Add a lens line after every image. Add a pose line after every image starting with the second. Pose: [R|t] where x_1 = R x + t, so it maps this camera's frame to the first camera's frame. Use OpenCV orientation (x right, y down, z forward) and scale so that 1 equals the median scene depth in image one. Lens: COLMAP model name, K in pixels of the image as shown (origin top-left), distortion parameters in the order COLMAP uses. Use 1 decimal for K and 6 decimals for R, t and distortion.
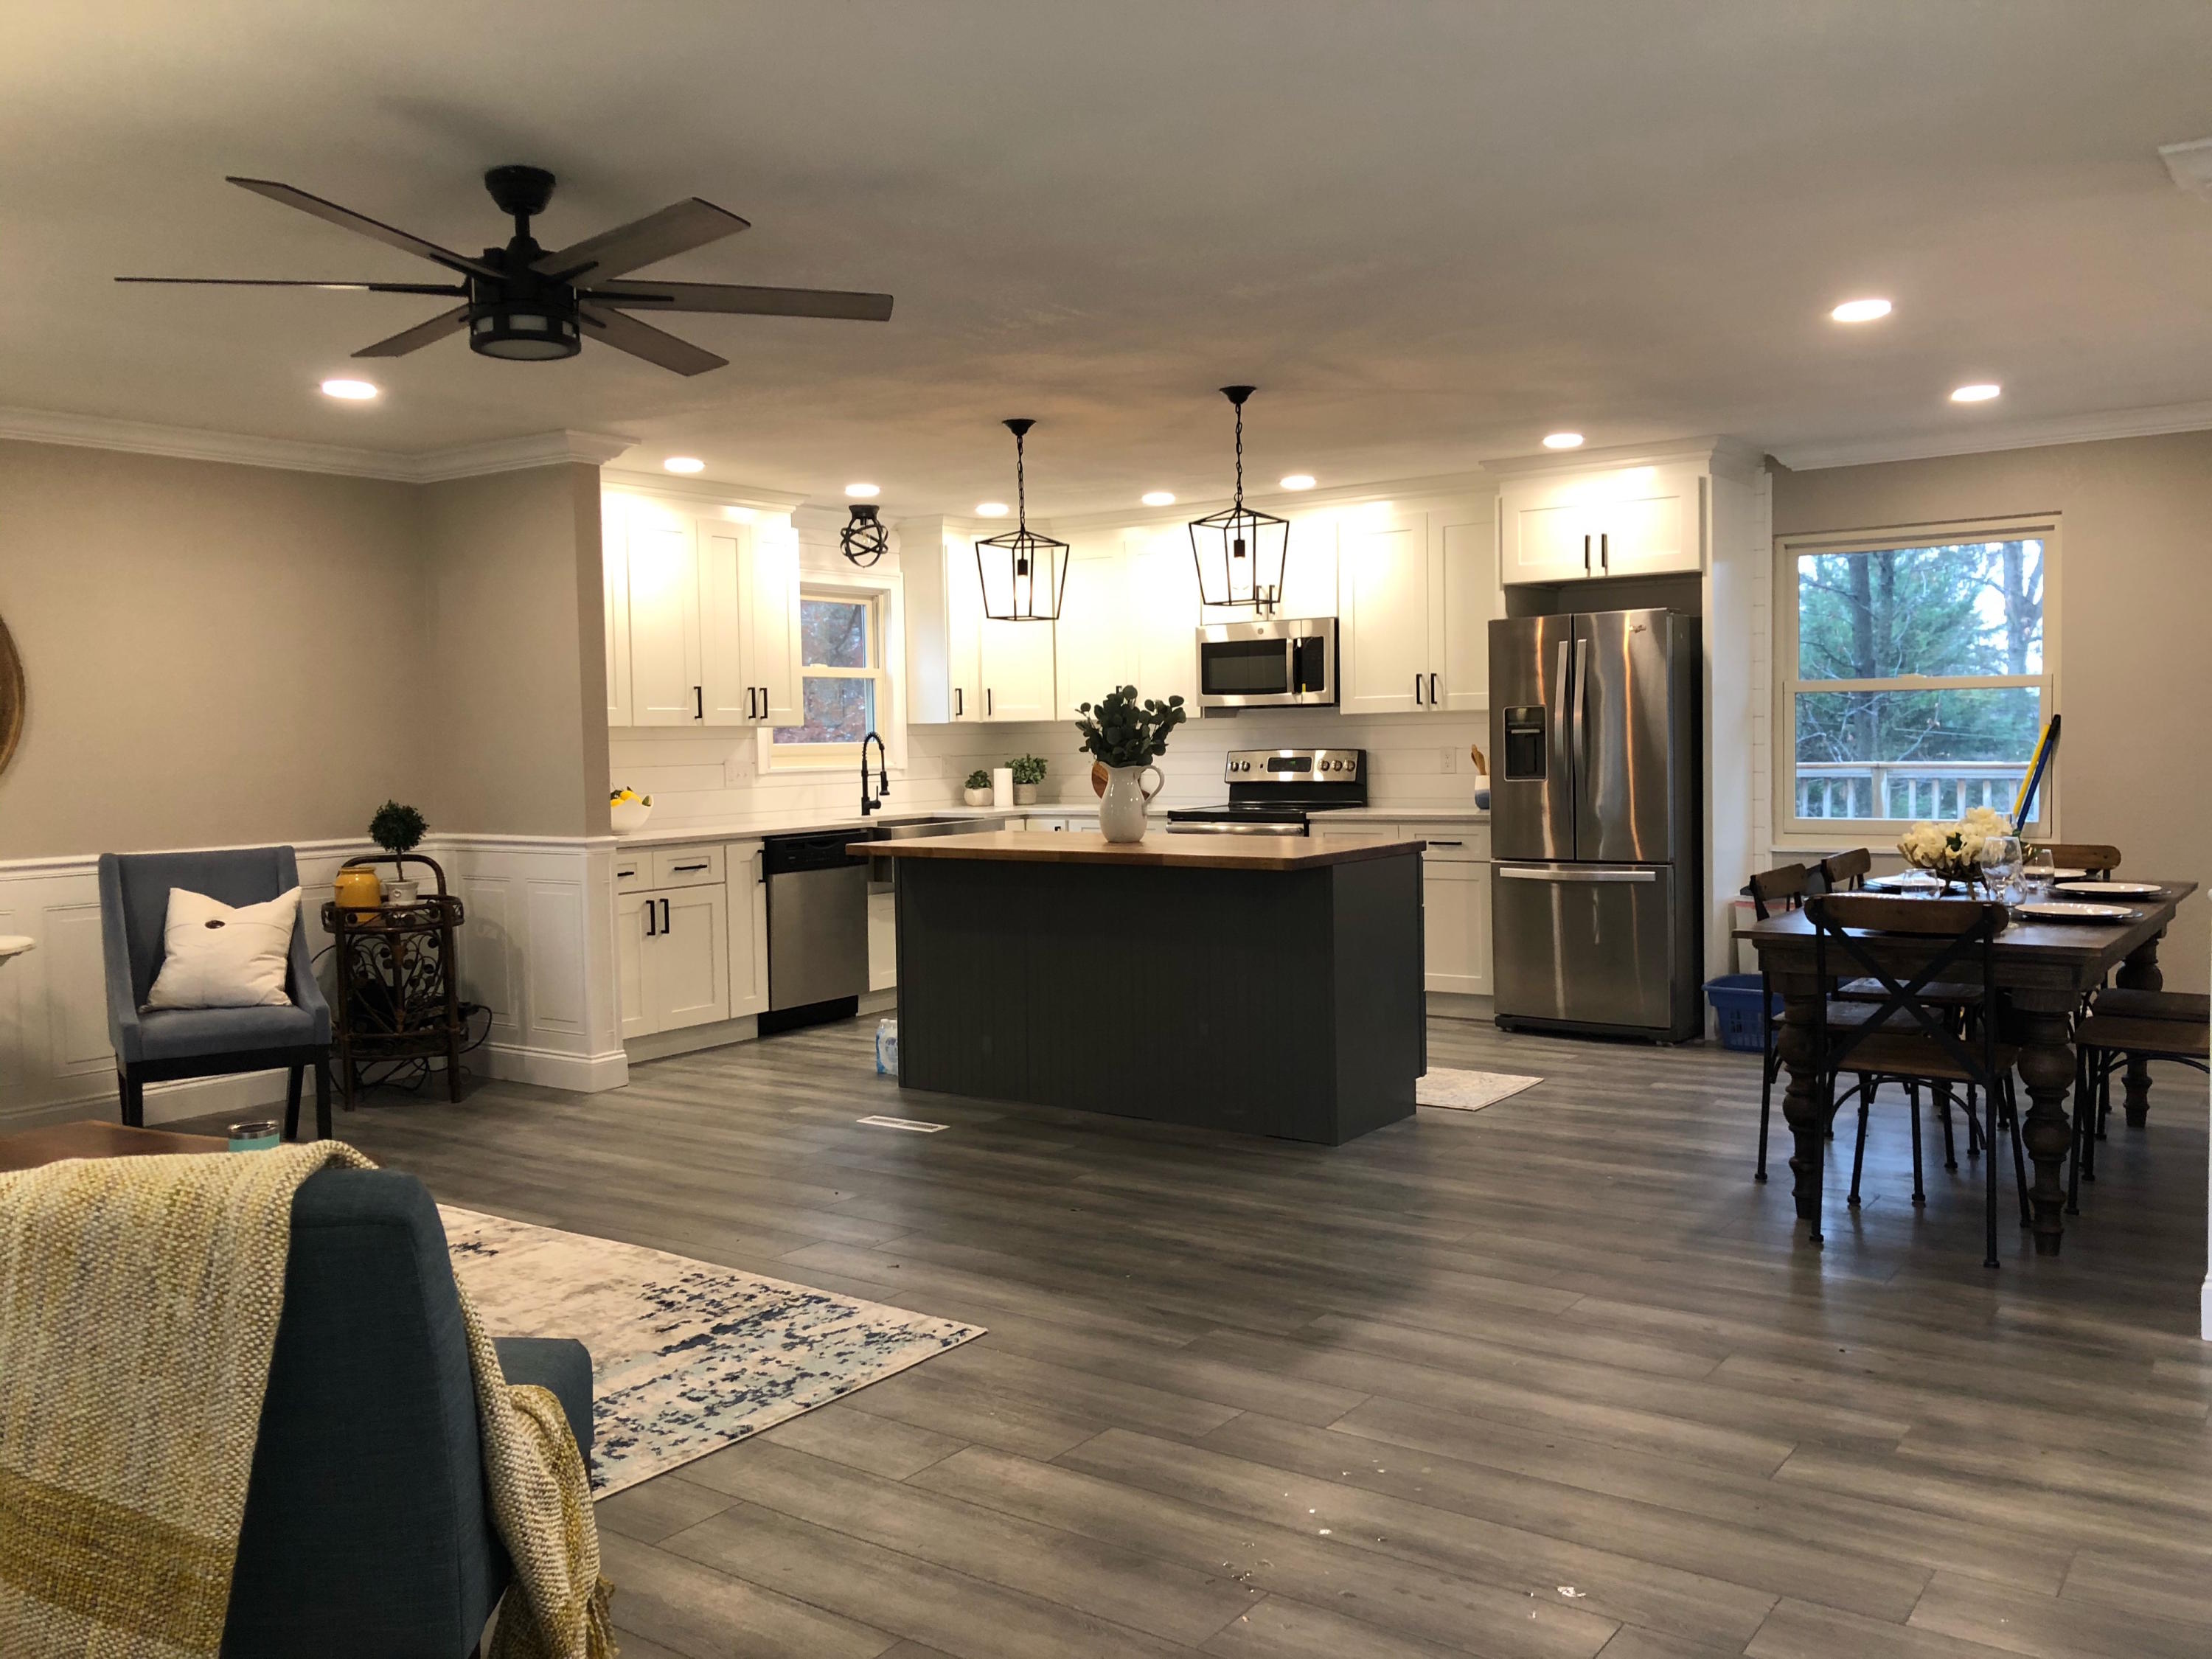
lens RADIAL K [[1865.5, 0, 1106.0], [0, 1865.5, 829.5], [0, 0, 1]] dist [-0.012312, -0.005825]
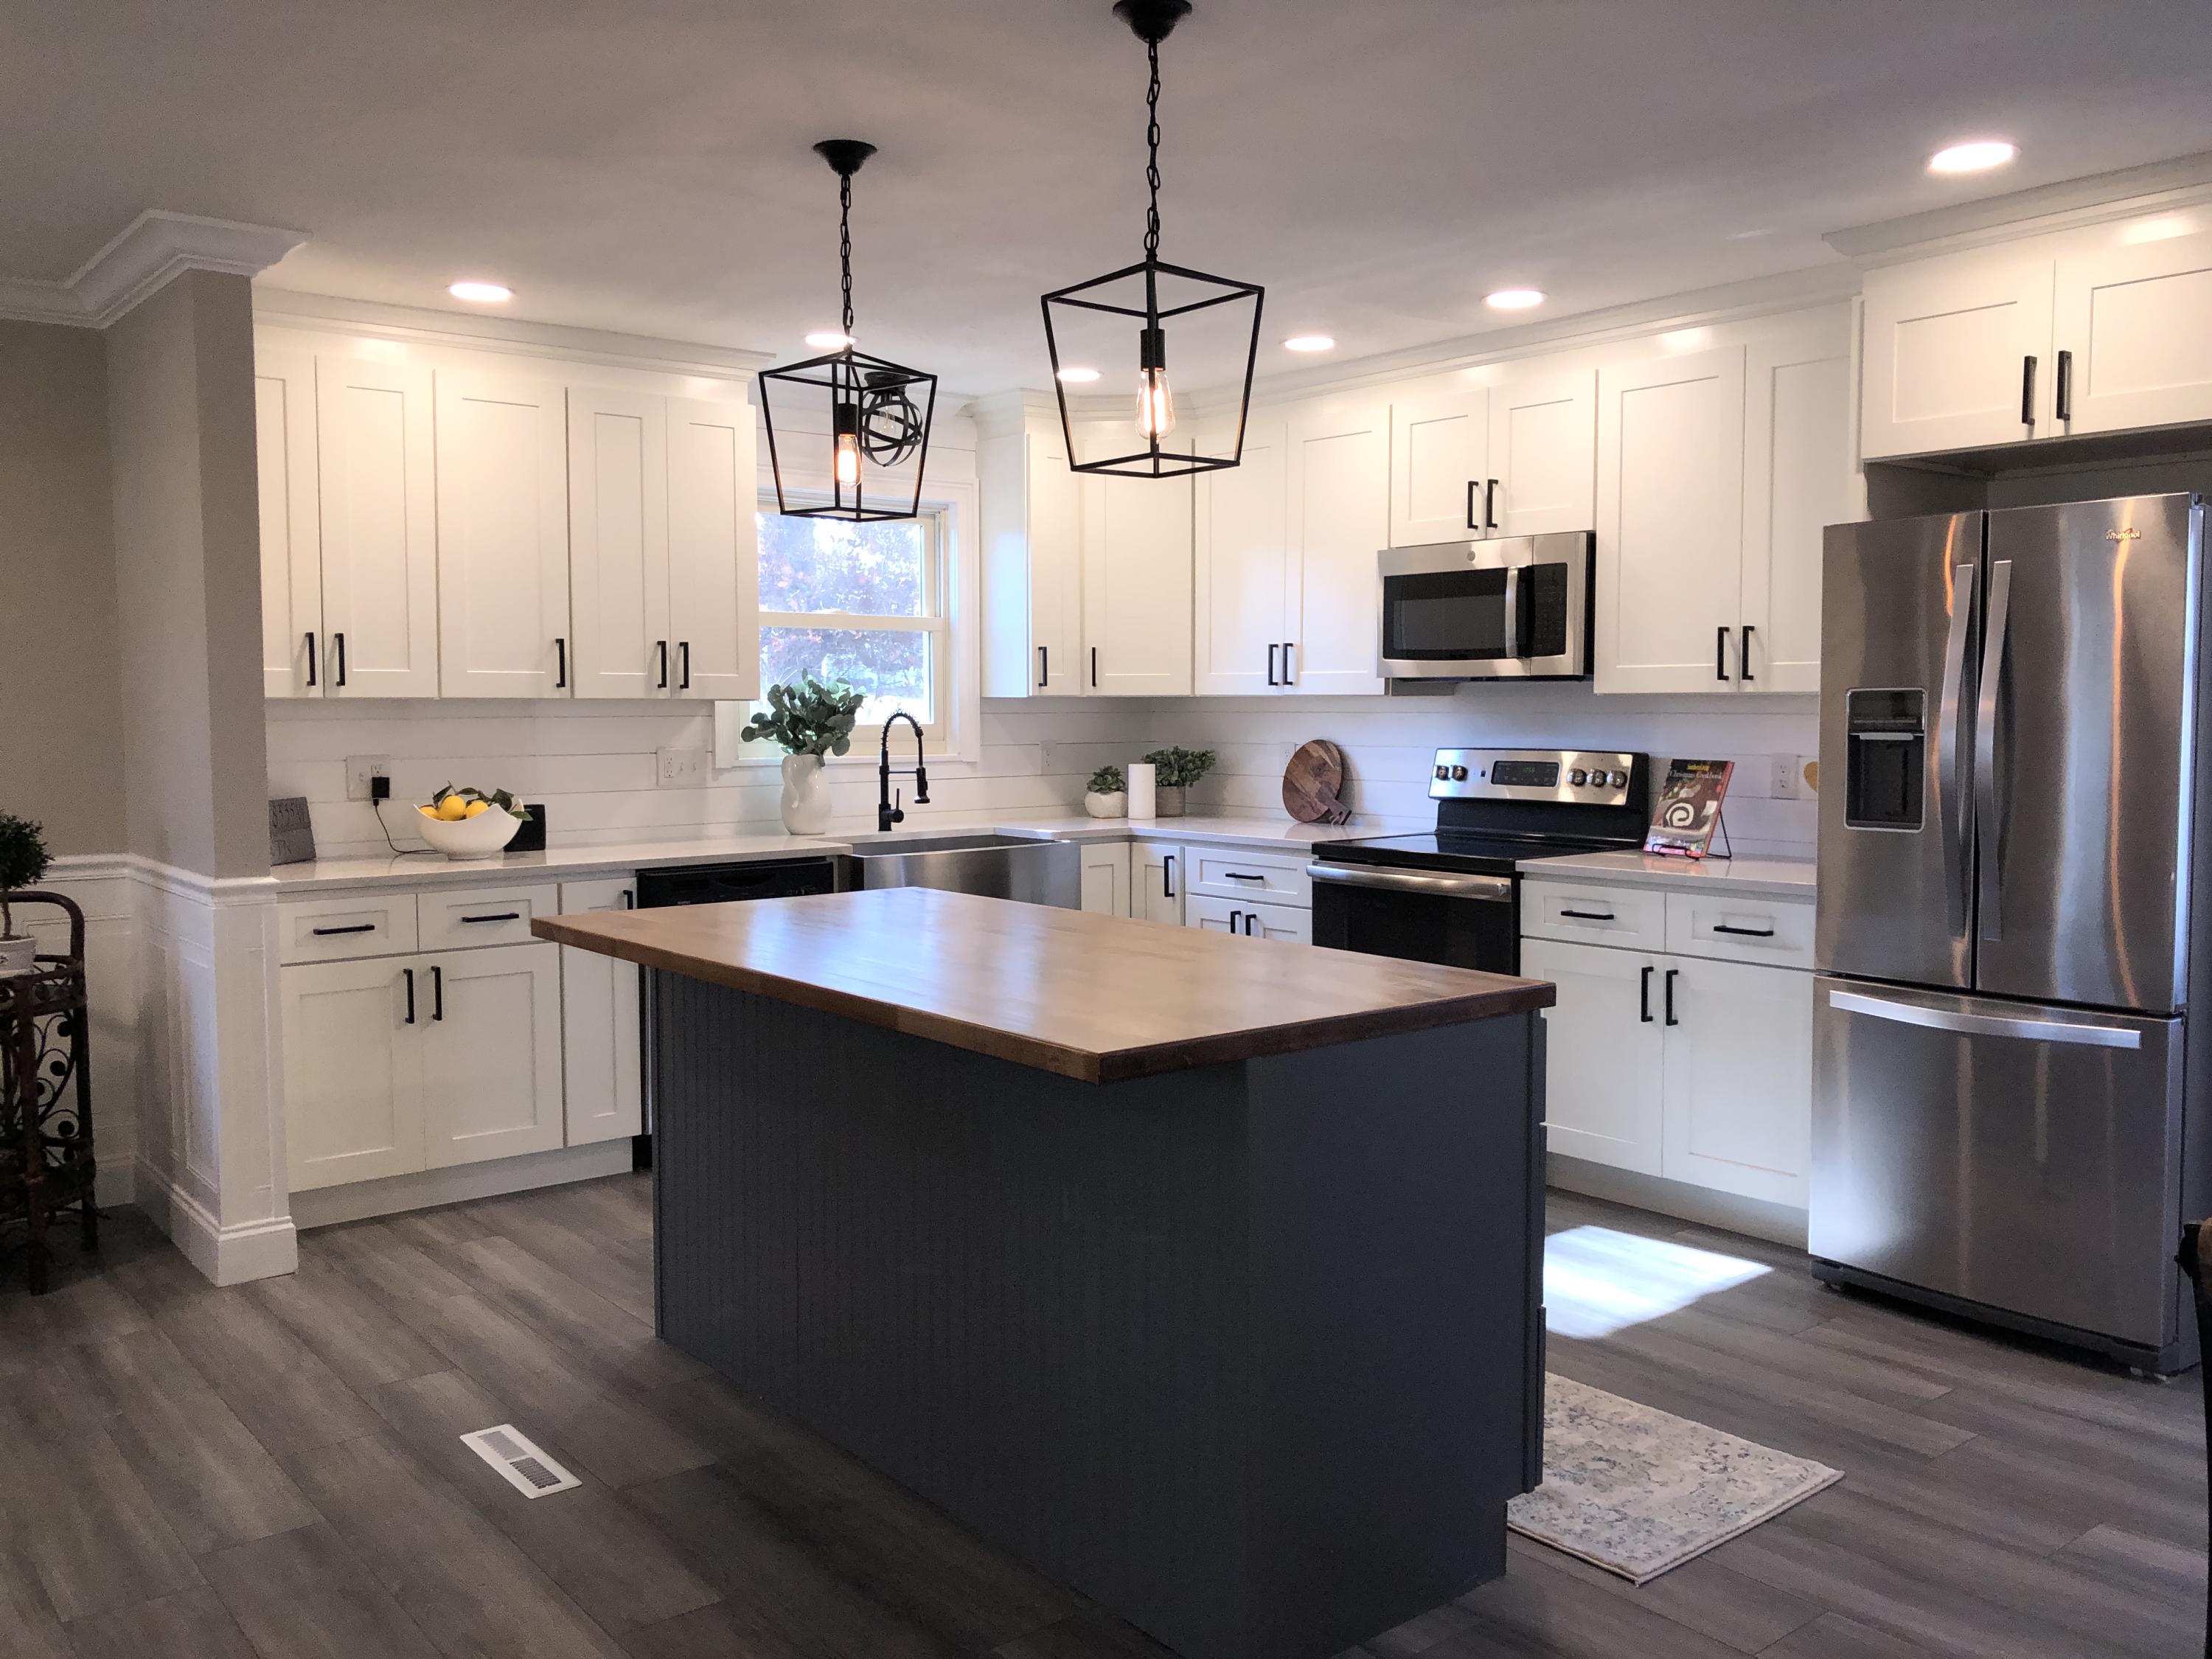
lens RADIAL K [[1865.5, 0, 1106.0], [0, 1865.5, 829.5], [0, 0, 1]] dist [-0.012312, -0.005825]
pose [[0.962544, 0.034464, -0.268925, 0.139583], [-0.029092, 0.999290, 0.023937, -0.028876], [0.269559, -0.015217, 0.962864, 0.391744]]
